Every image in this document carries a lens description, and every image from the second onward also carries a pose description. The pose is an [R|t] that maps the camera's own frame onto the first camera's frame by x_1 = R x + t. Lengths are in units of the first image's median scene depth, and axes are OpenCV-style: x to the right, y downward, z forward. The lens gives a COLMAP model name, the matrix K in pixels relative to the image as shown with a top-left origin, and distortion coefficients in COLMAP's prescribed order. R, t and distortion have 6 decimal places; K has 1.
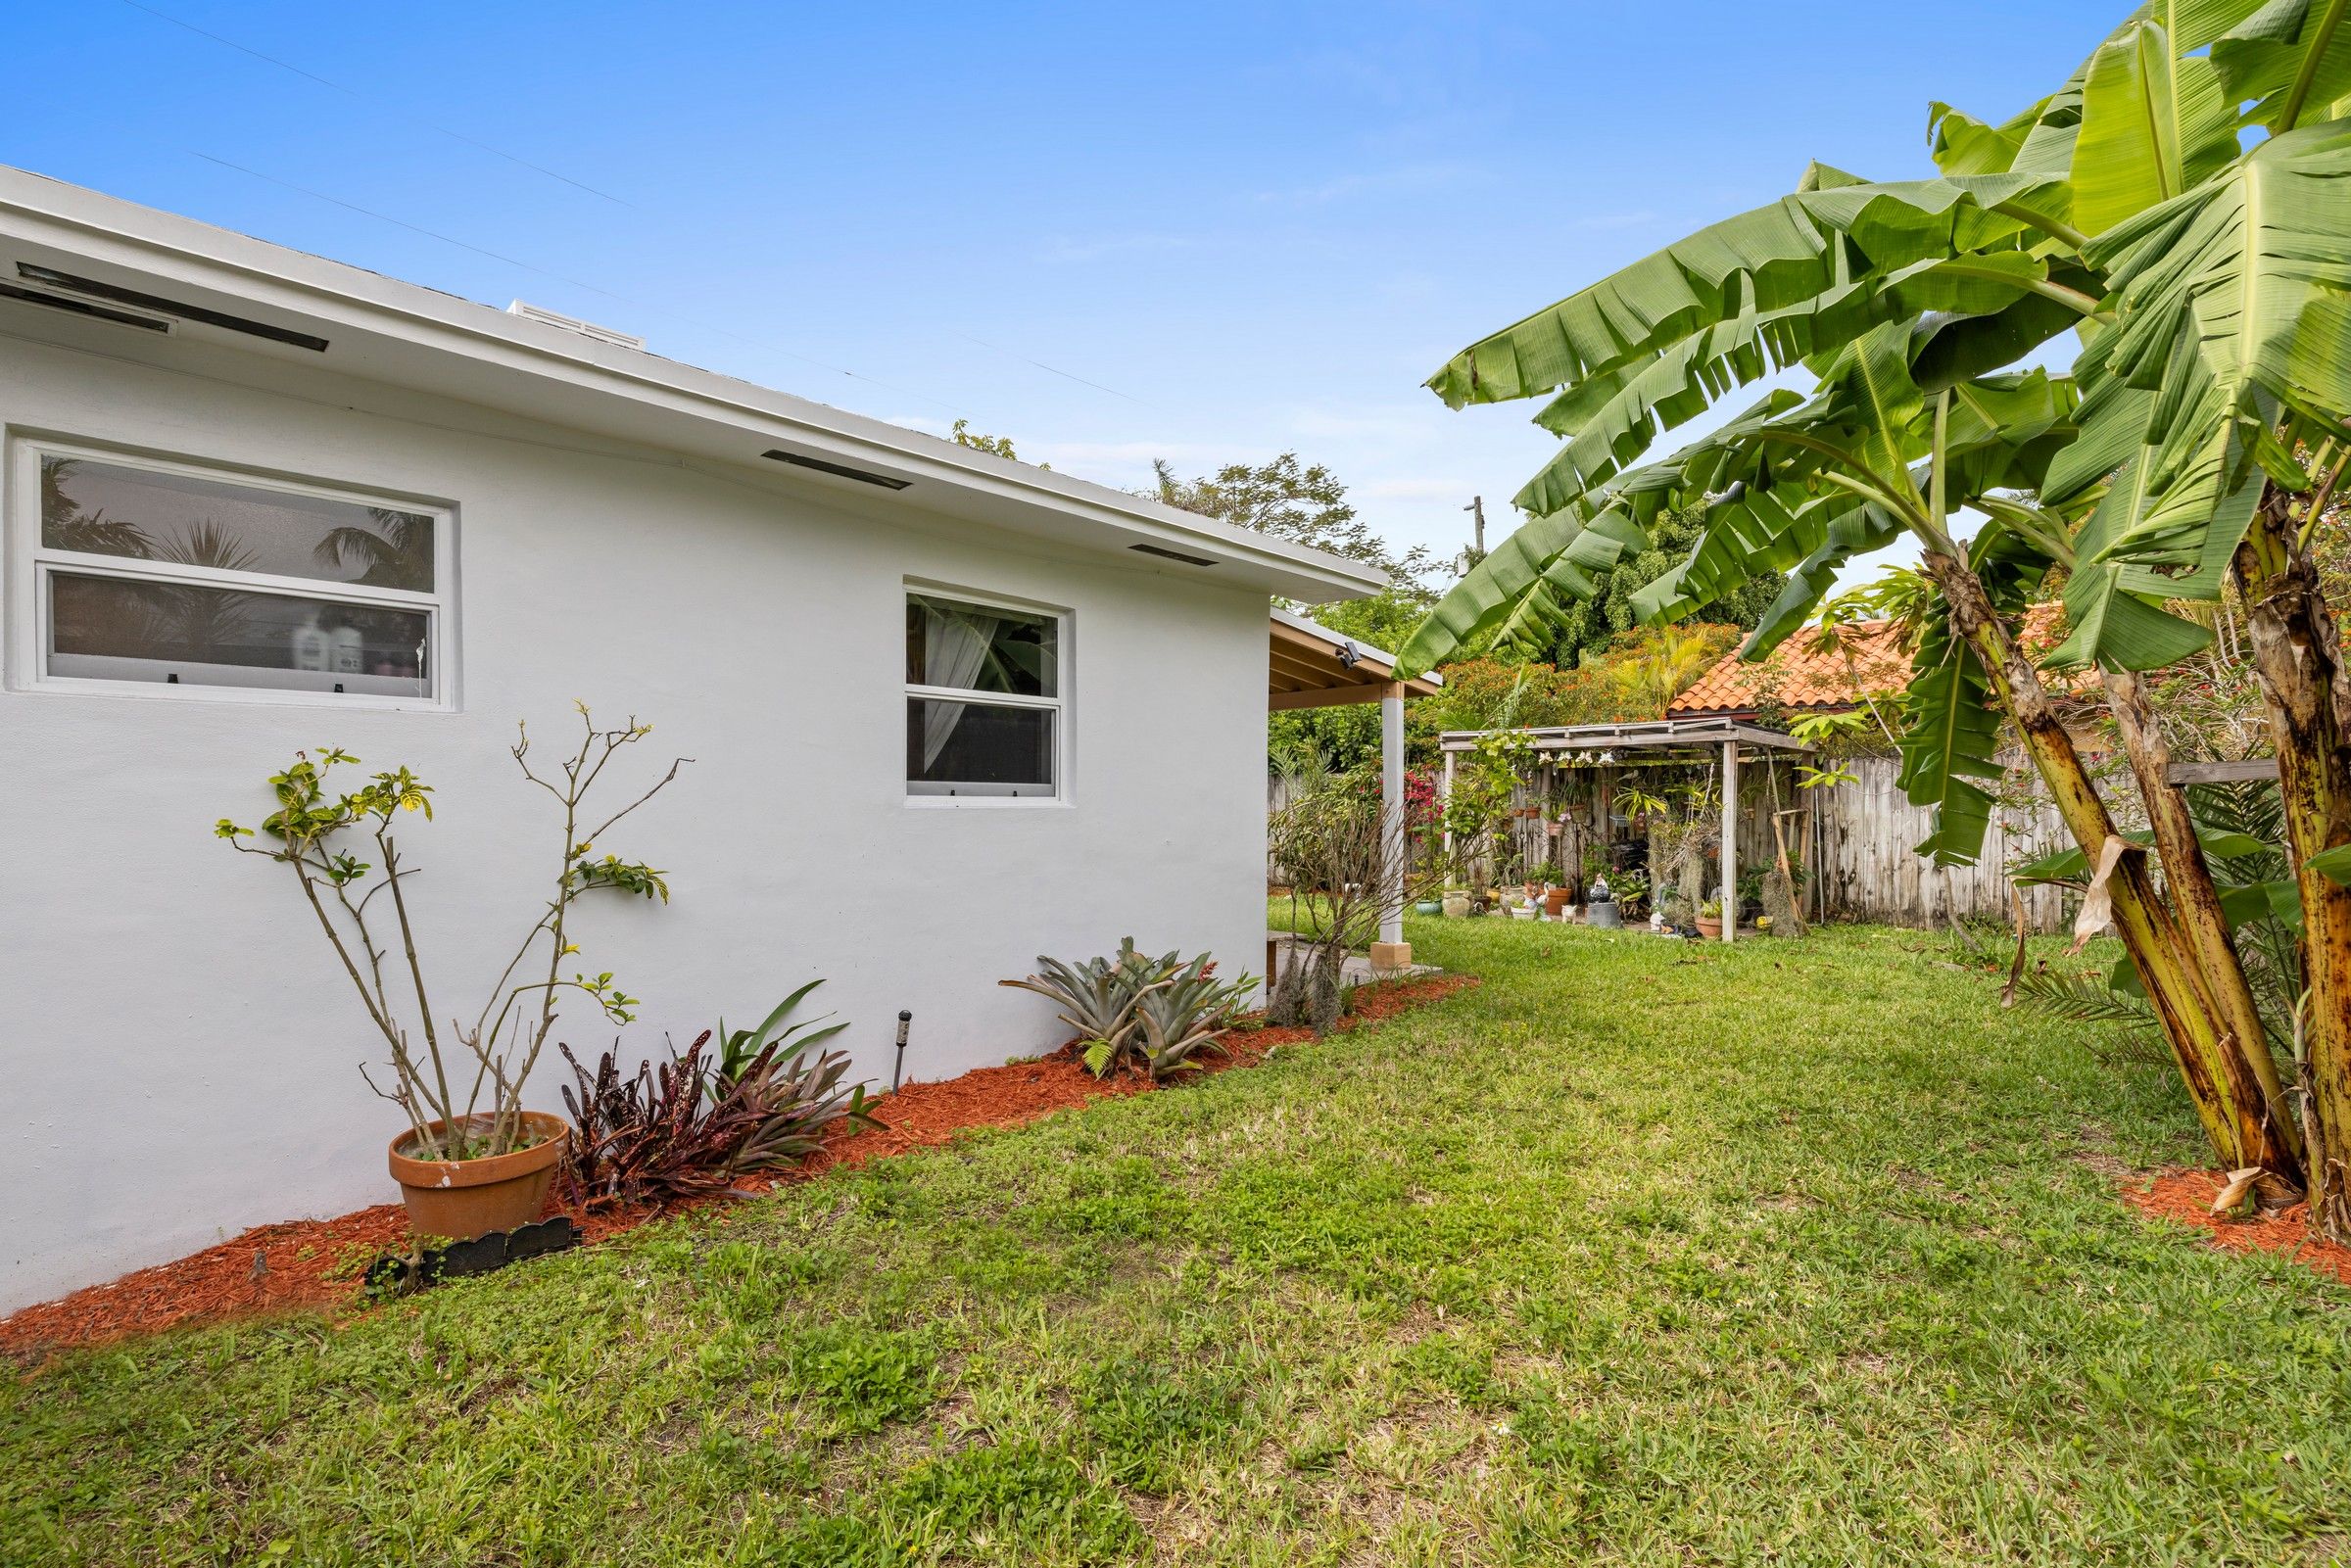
lens RADIAL K [[1008.1, 0, 1173.2], [0, 1008.1, 806.5], [0, 0, 1]] dist [0.009842, -0.000157]
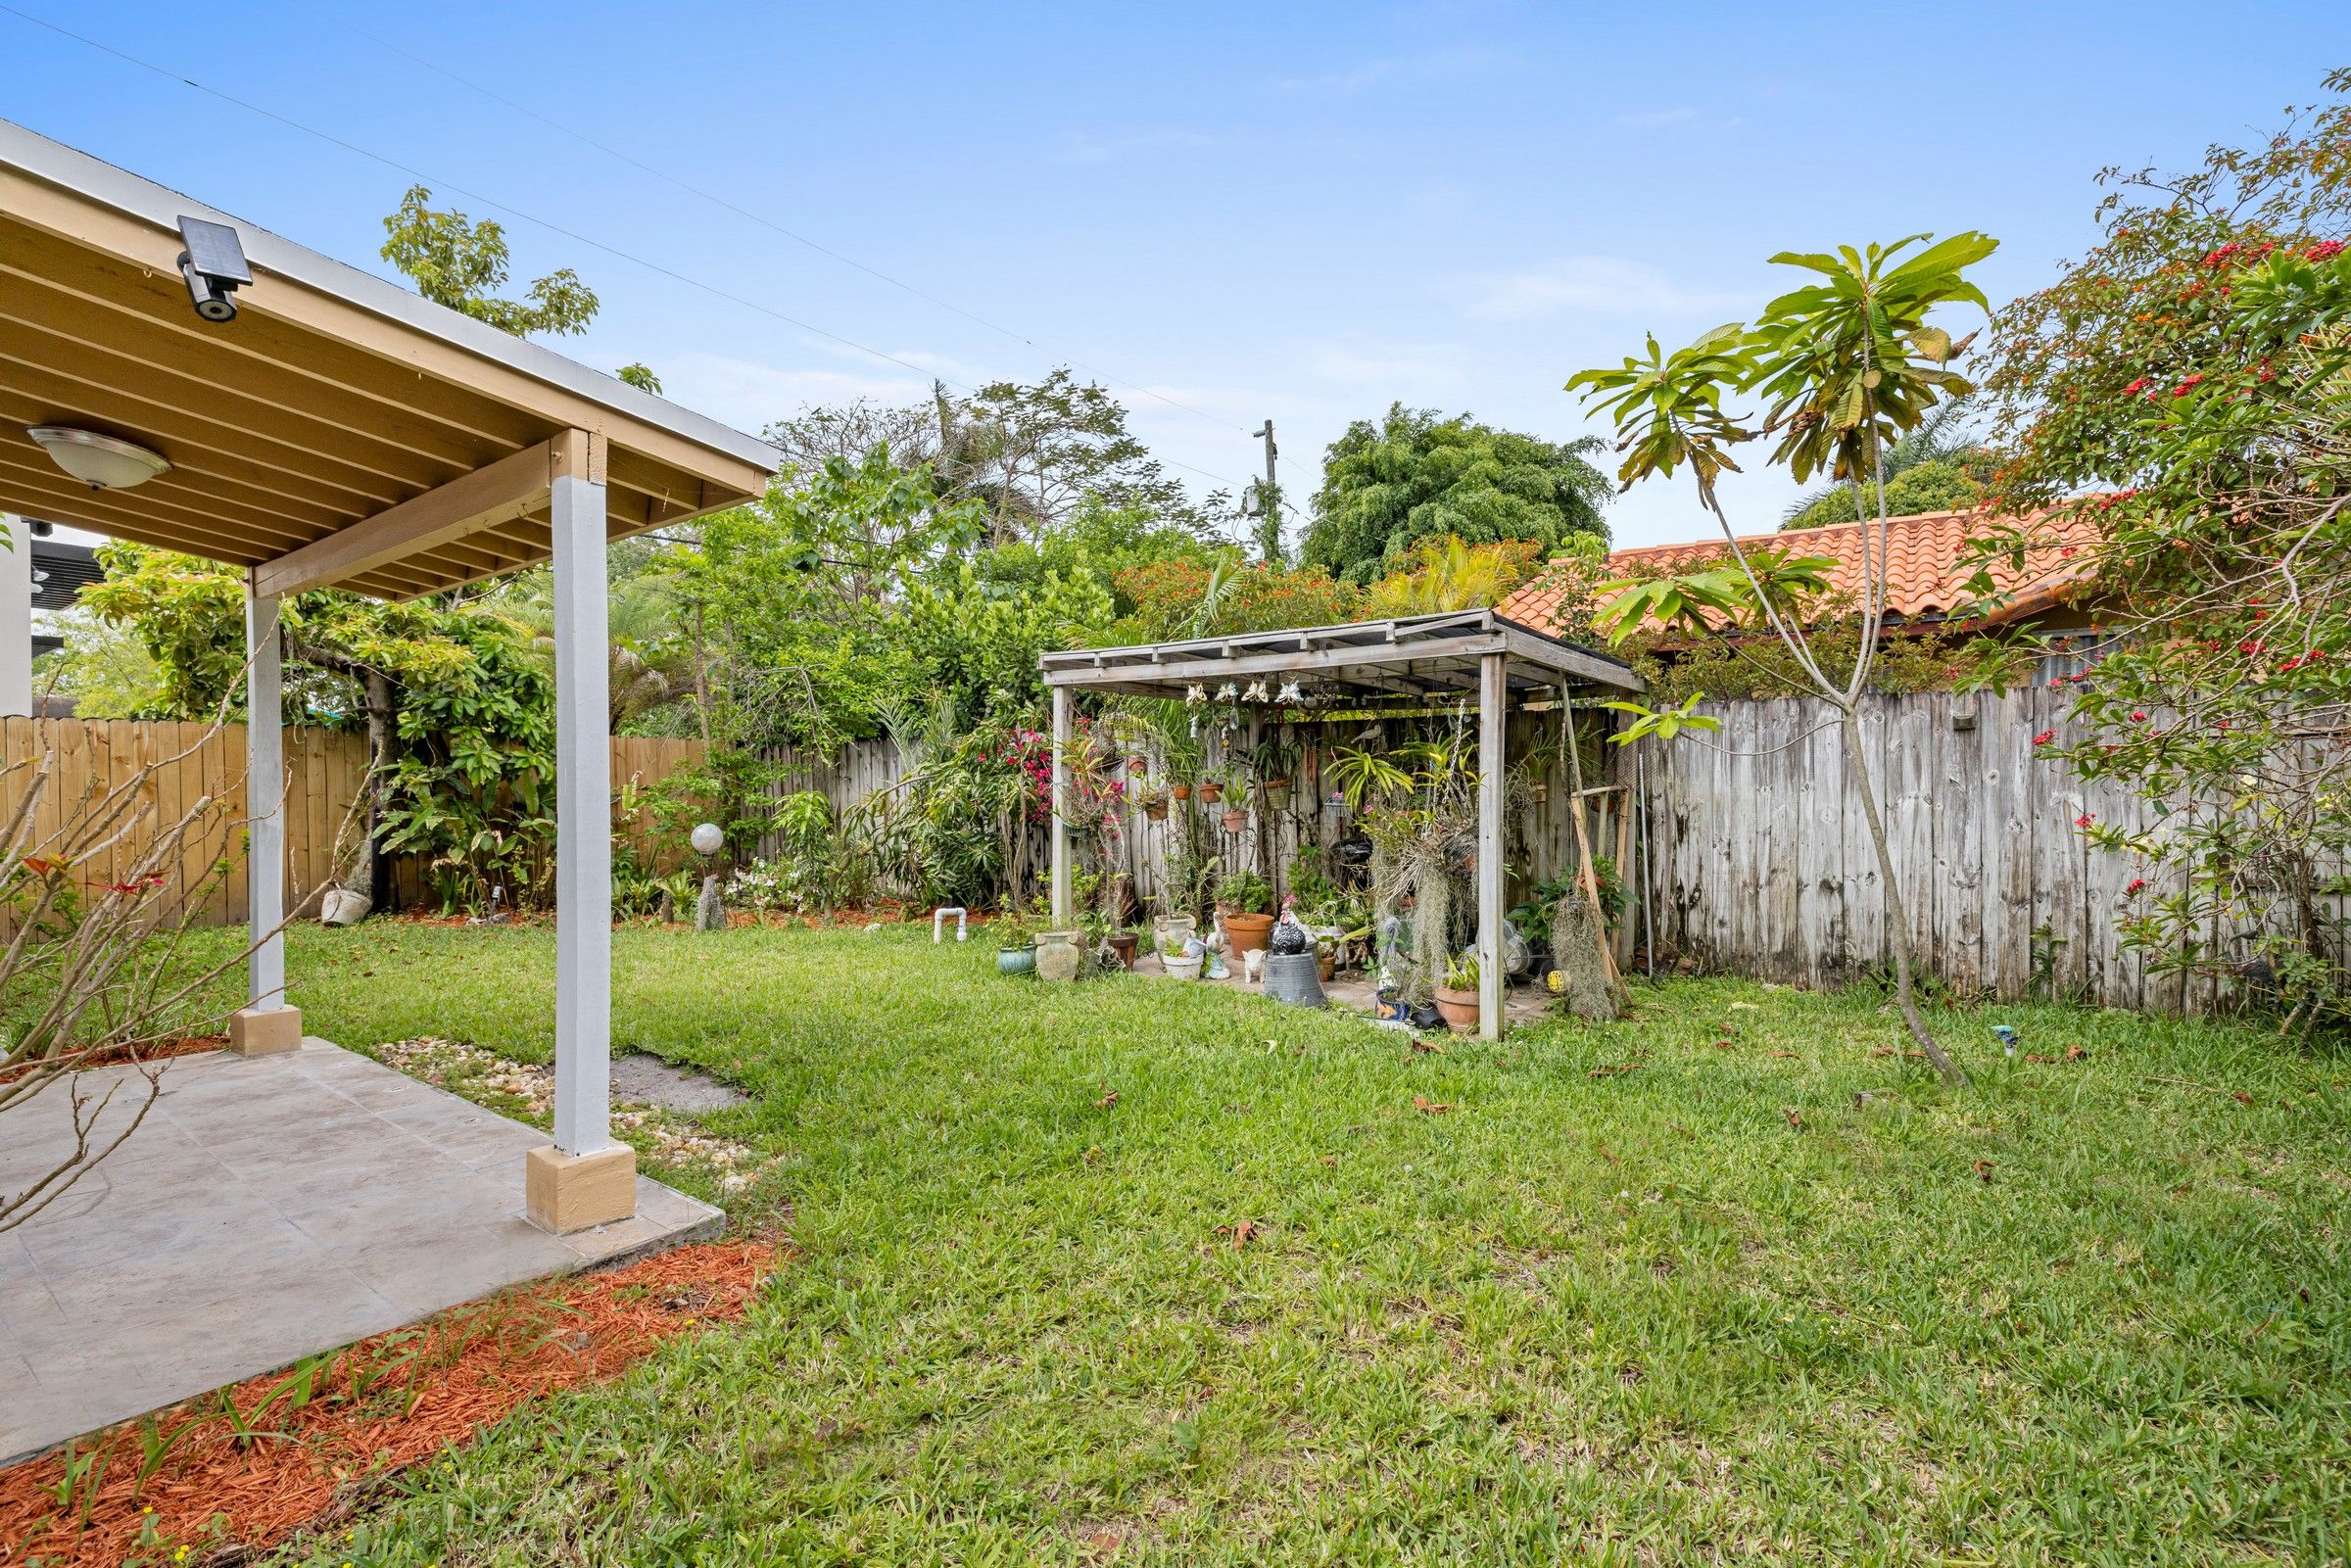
lens RADIAL K [[1046.4, 0, 1175.5], [0, 1046.4, 784.0], [0, 0, 1]] dist [0.000461, 0.000064]
pose [[0.988273, -0.002456, 0.152680, 0.269295], [0.002871, 0.999993, -0.002496, 0.002657], [-0.152673, 0.002905, 0.988272, 0.430800]]
